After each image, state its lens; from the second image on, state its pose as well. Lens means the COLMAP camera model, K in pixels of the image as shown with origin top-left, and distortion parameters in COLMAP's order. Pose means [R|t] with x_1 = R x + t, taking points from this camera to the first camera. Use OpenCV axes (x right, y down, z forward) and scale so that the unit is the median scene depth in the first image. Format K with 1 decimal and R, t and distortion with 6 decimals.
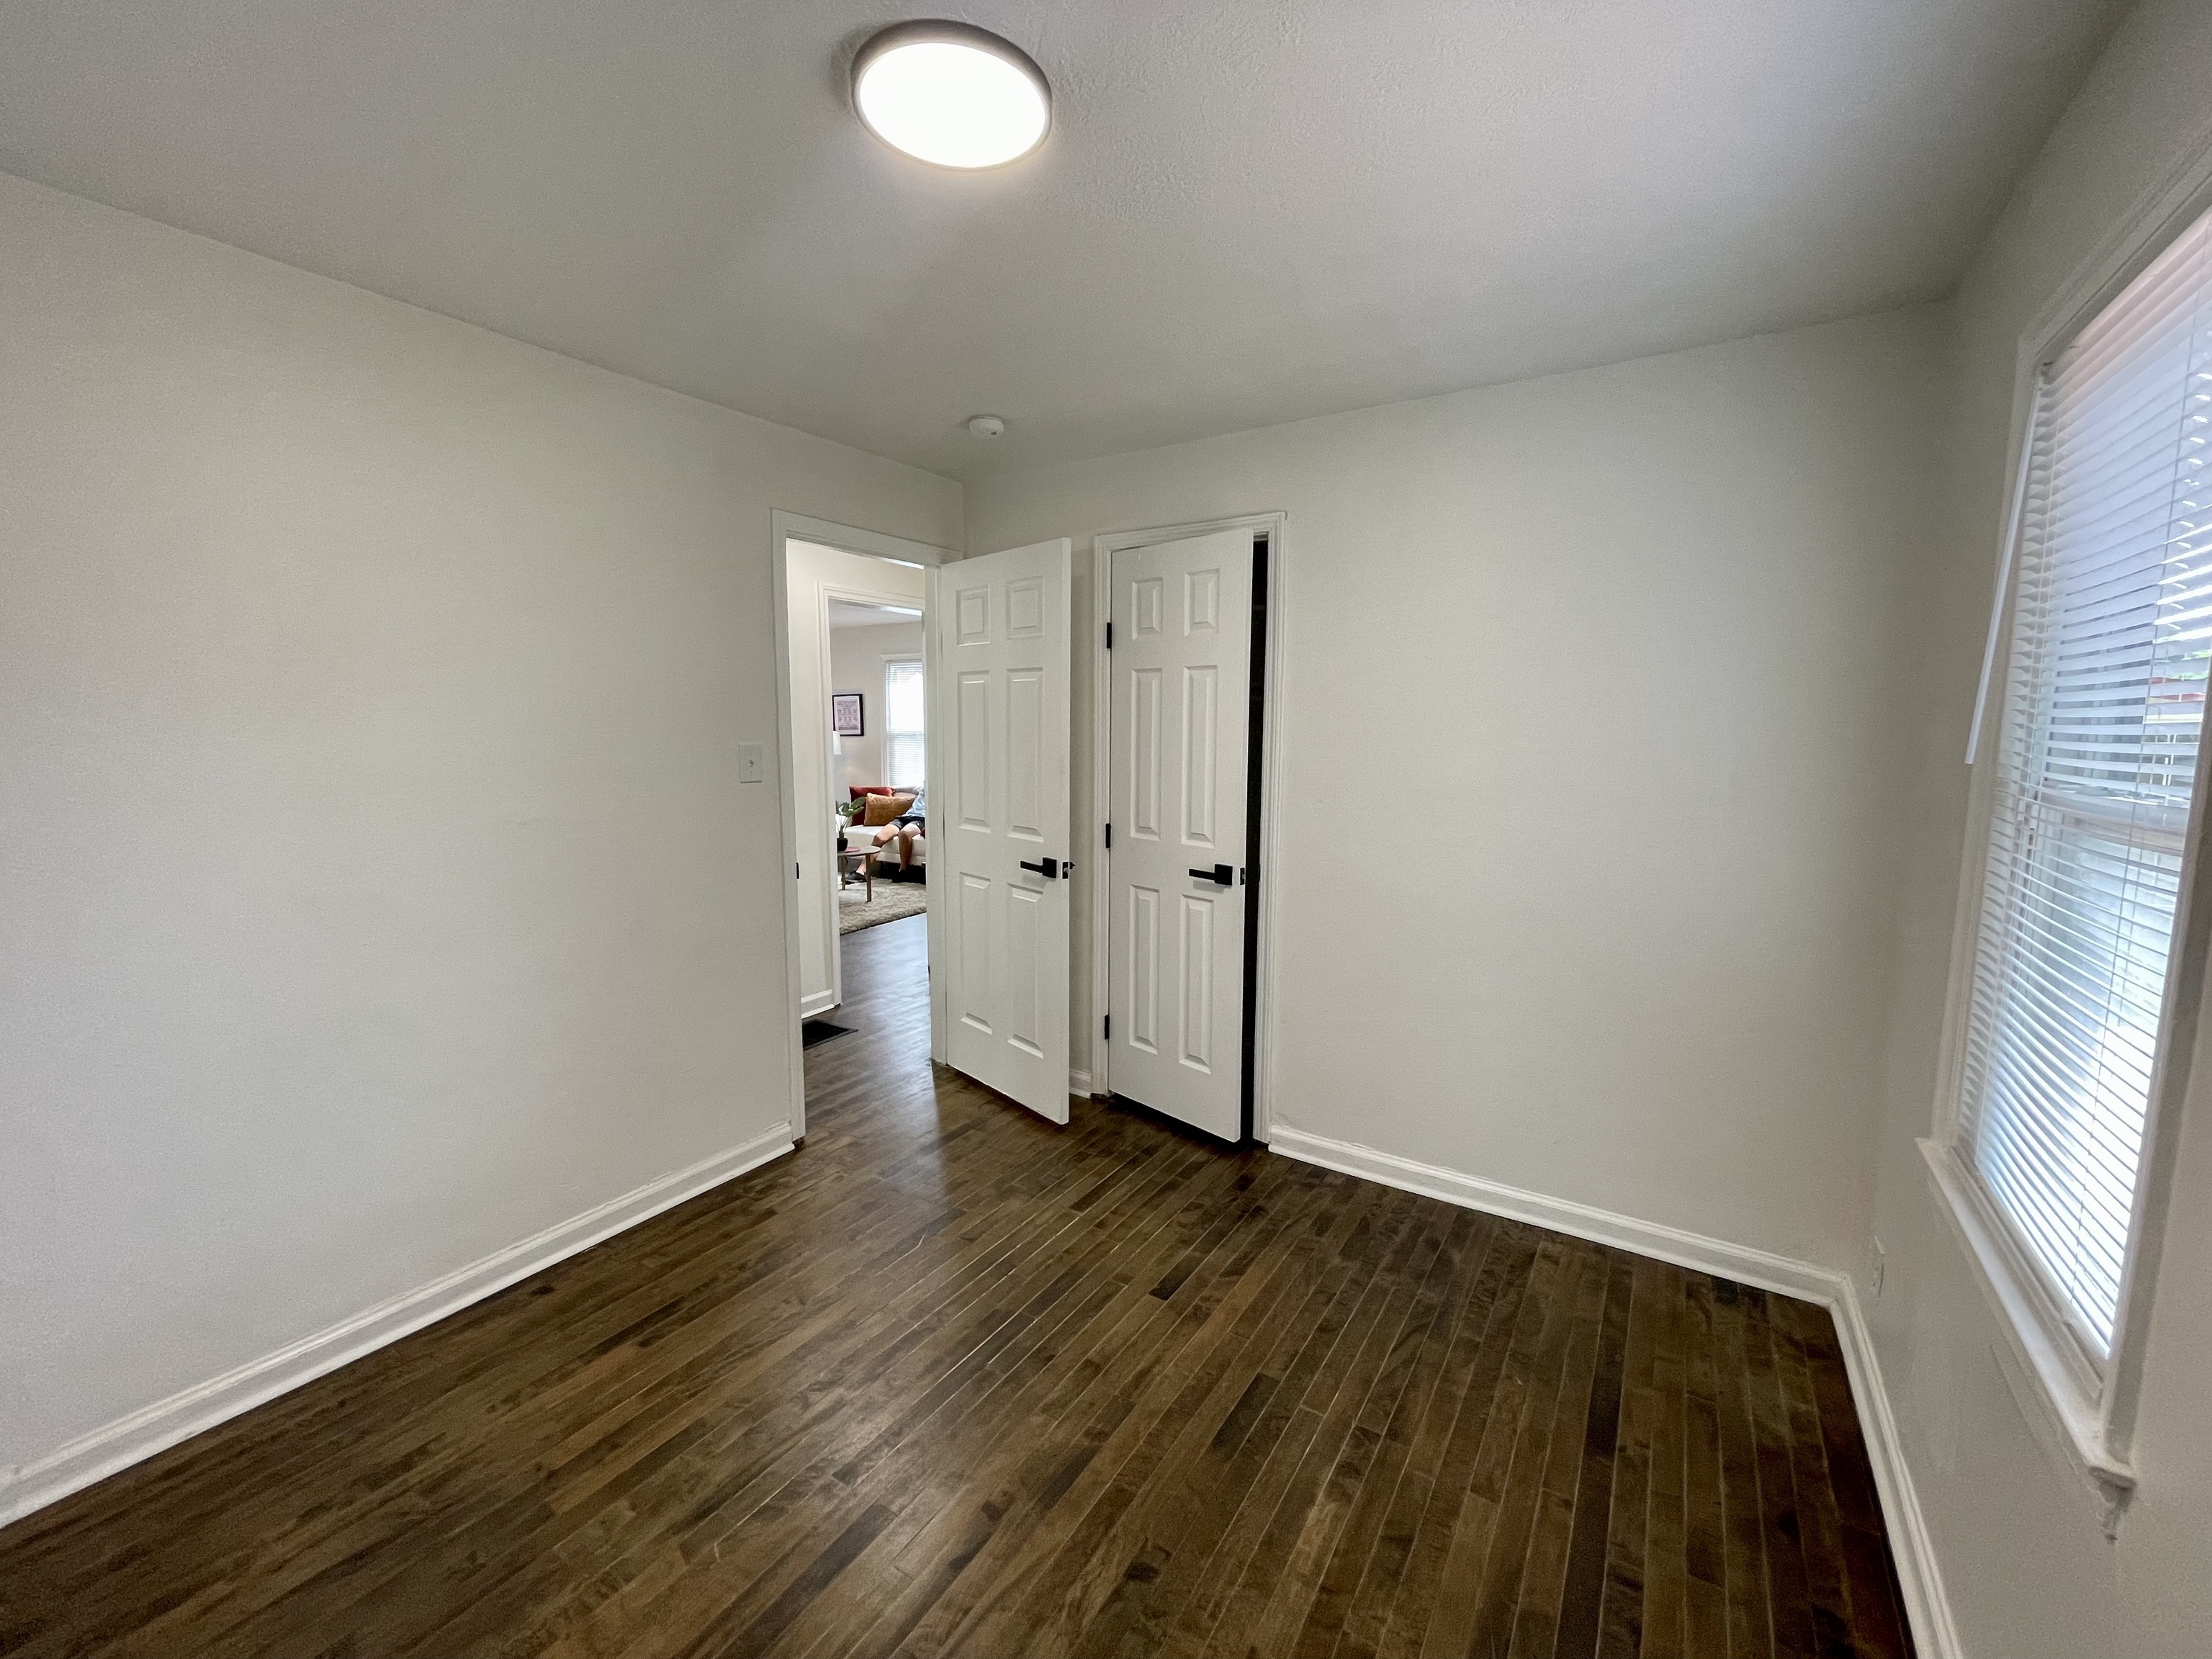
lens RADIAL K [[893.3, 0, 1100.1], [0, 893.3, 815.7], [0, 0, 1]] dist [0.010652, 0.000060]
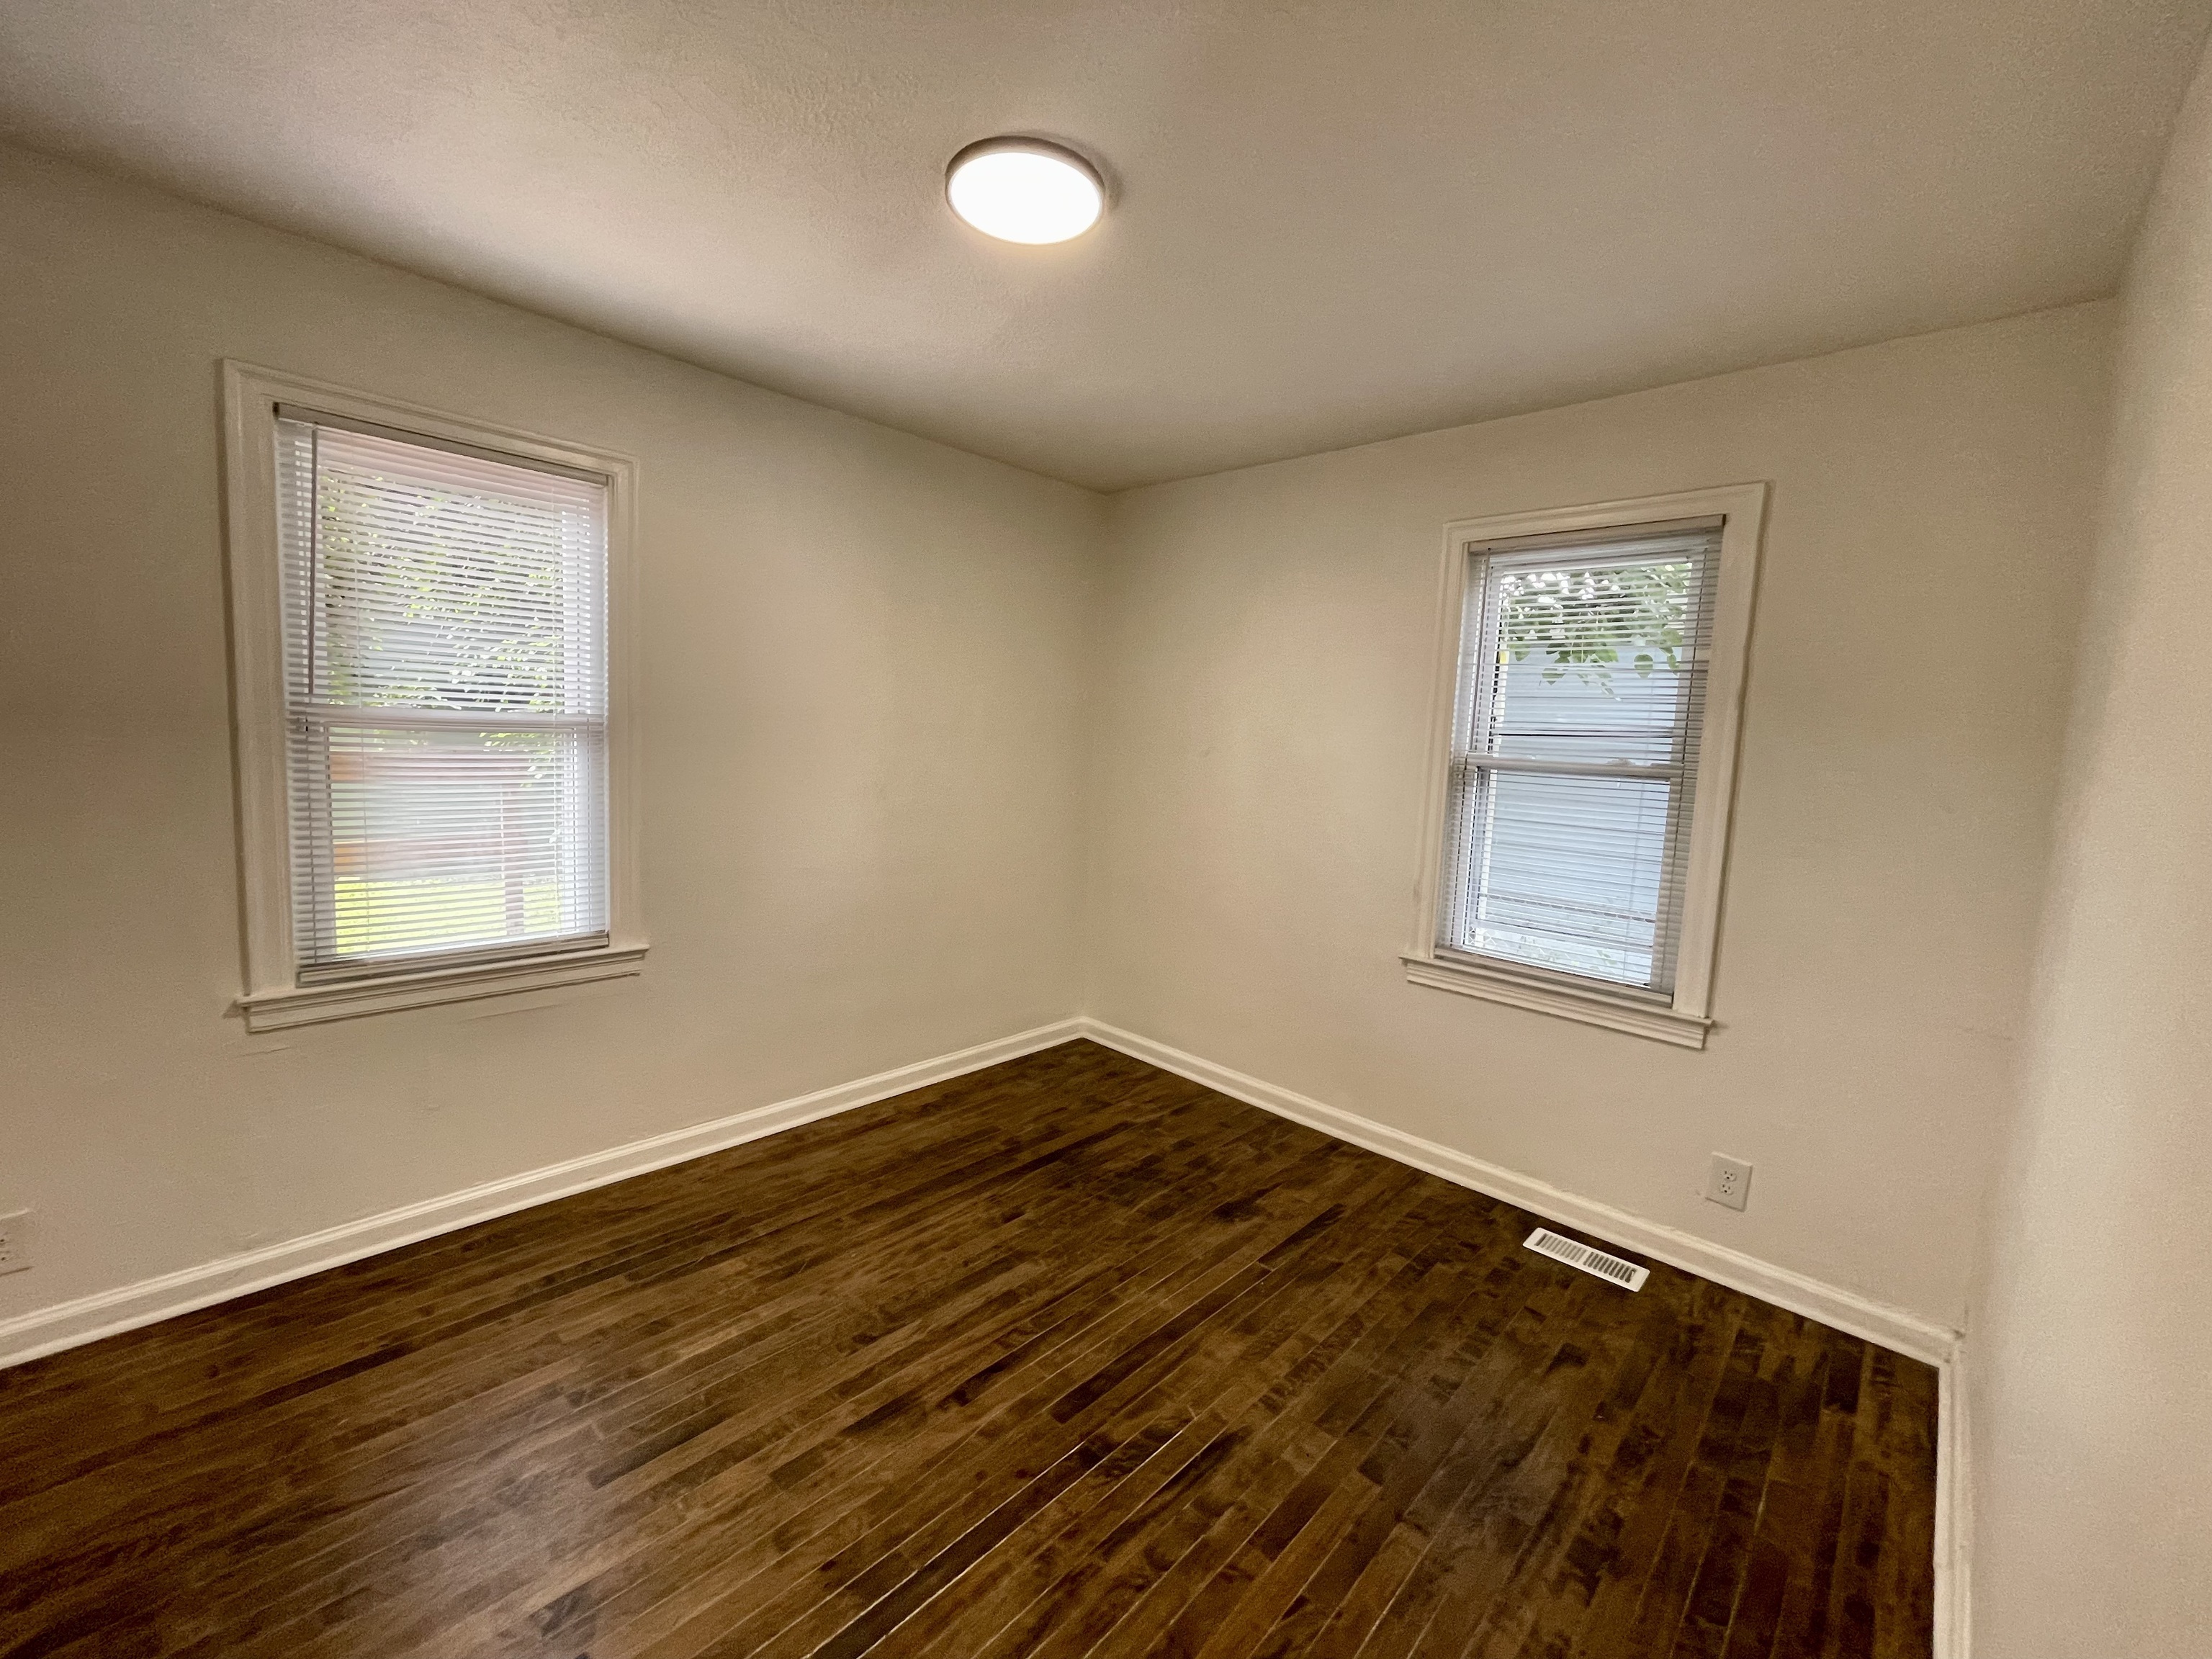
lens RADIAL K [[893.3, 0, 1100.1], [0, 893.3, 815.7], [0, 0, 1]] dist [0.010652, 0.000060]
pose [[-0.980664, -0.063769, 0.185019, -0.442106], [-0.025155, 0.978653, 0.203977, -0.166316], [-0.194076, 0.195378, -0.961333, 1.859803]]
